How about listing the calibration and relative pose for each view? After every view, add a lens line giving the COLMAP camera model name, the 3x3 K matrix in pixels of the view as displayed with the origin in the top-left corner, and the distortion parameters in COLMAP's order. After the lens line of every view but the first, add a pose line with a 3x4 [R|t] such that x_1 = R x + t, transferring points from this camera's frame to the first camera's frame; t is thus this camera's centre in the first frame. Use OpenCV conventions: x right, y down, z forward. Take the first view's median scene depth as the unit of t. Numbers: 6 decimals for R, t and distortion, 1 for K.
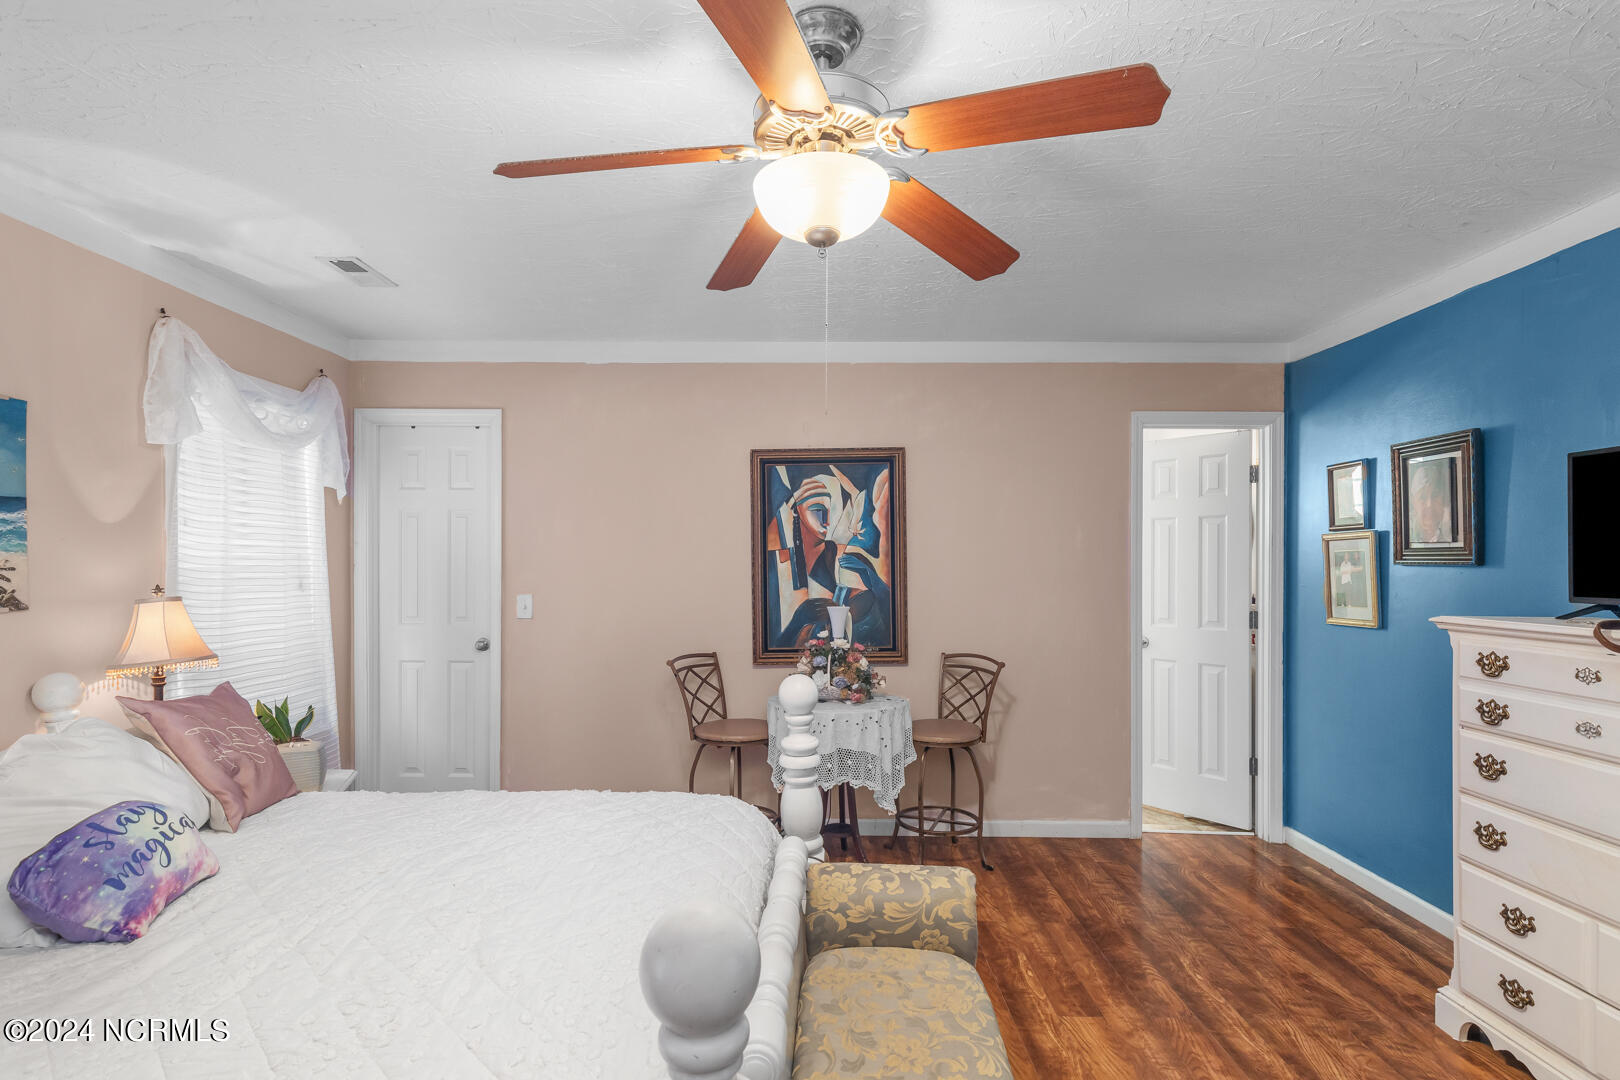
lens RADIAL K [[789.1, 0, 811.4], [0, 789.1, 560.7], [0, 0, 1]] dist [0.003411, 0.000483]
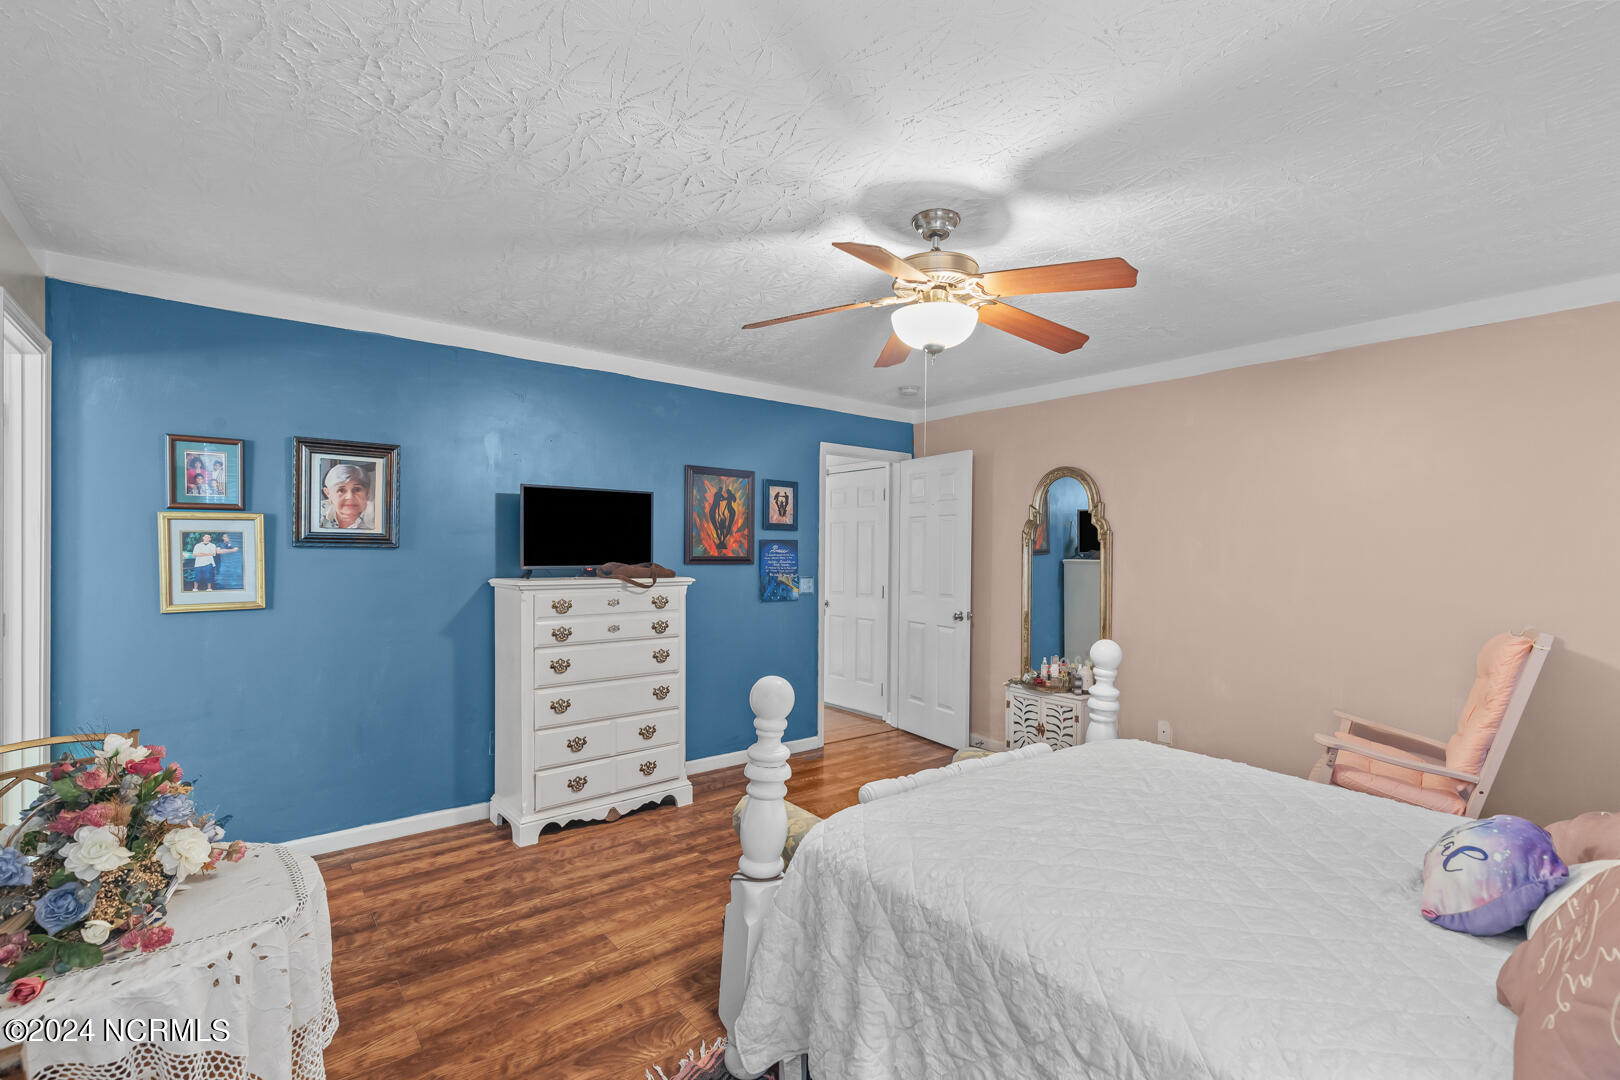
lens RADIAL K [[764.1, 0, 815.7], [0, 764.1, 552.0], [0, 0, 1]] dist [-0.001086, -0.000340]
pose [[-0.636823, -0.016263, 0.770838, -0.483201], [-0.014015, 0.999857, 0.009516, -0.007137], [-0.770882, -0.004743, -0.636960, 1.017691]]
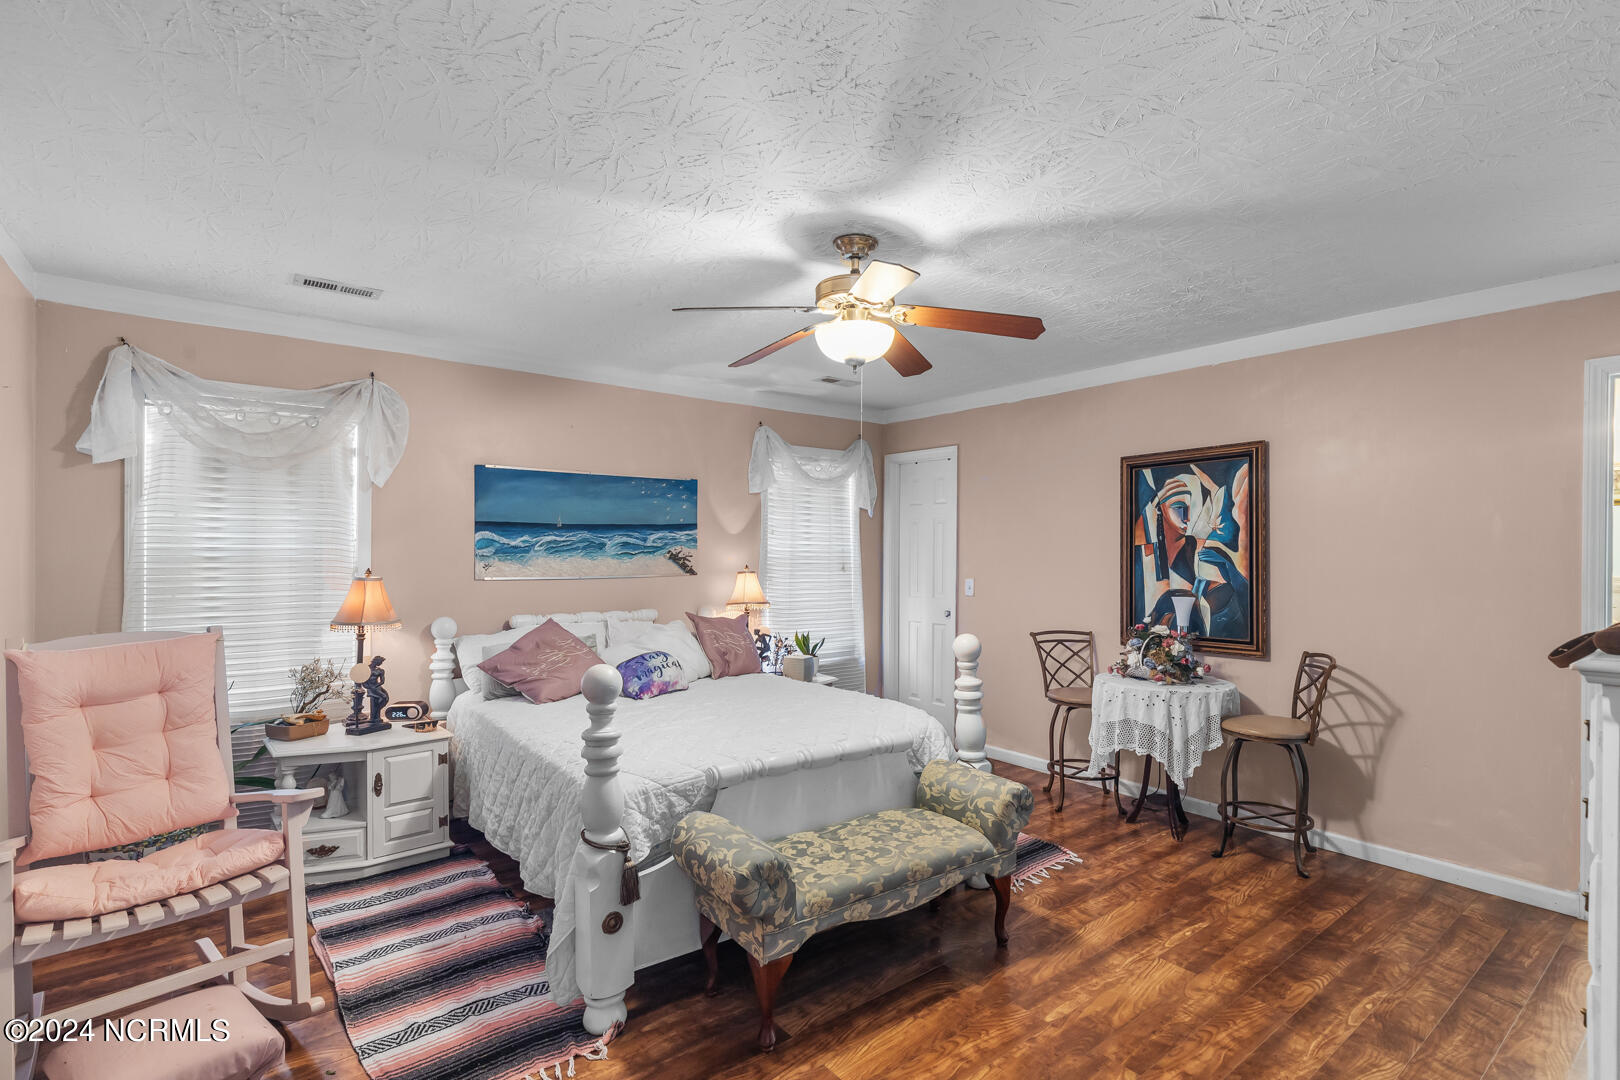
lens RADIAL K [[764.1, 0, 815.7], [0, 764.1, 552.0], [0, 0, 1]] dist [-0.001086, -0.000340]
pose [[0.627947, 0.000561, -0.778256, 0.585202], [-0.003943, 0.999989, -0.002461, 0.001369], [0.778246, 0.004615, 0.627942, -0.046559]]
